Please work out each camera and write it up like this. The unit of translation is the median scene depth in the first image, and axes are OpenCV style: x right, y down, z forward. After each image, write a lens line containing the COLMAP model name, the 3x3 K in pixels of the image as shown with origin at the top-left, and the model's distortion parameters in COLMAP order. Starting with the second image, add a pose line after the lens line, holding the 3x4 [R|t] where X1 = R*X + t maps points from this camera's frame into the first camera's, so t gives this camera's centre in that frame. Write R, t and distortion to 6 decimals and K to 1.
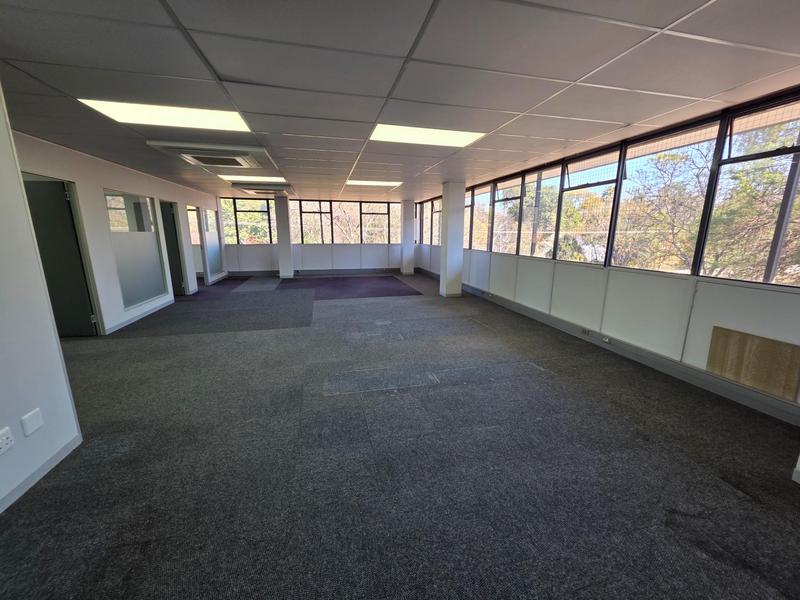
lens RADIAL K [[320.2, 0, 400.0], [0, 320.2, 300.0], [0, 0, 1]] dist [0.003602, -0.000153]
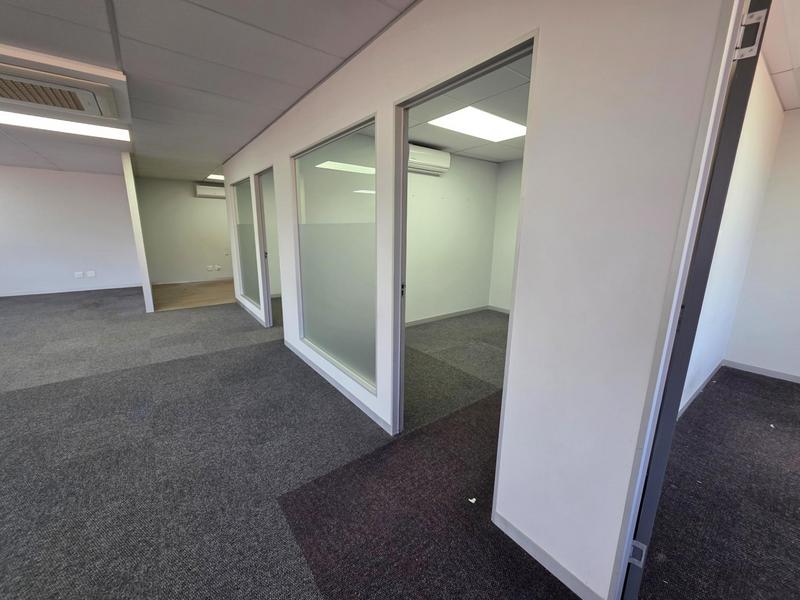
lens RADIAL K [[320.2, 0, 400.0], [0, 320.2, 300.0], [0, 0, 1]] dist [0.003602, -0.000153]
pose [[-0.913203, 0.074219, -0.400689, -0.387518], [-0.098028, 0.914391, 0.392784, -0.165279], [0.395539, 0.397970, -0.827749, 0.805187]]
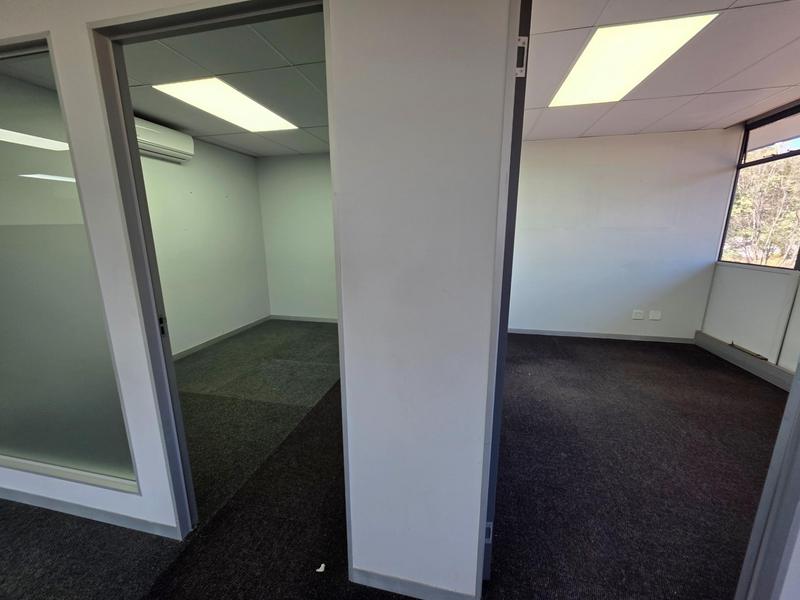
lens RADIAL K [[322.0, 0, 397.9], [0, 322.0, 301.3], [0, 0, 1]] dist [0.002564, -0.000090]
pose [[-0.440980, 0.188833, -0.877428, -0.397630], [-0.181655, 0.938605, 0.293295, -0.158889], [0.878942, 0.288726, -0.379603, 0.770715]]
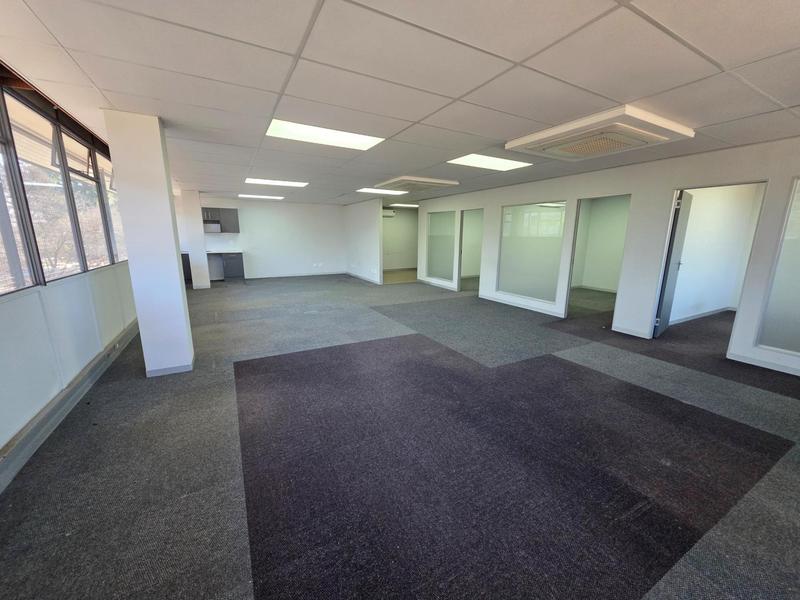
lens RADIAL K [[320.2, 0, 400.0], [0, 320.2, 300.0], [0, 0, 1]] dist [0.003602, -0.000153]
pose [[-0.964533, 0.042548, -0.260512, -0.029255], [-0.064899, 0.918405, 0.390283, -0.229842], [0.255861, 0.393347, -0.883070, 1.080396]]
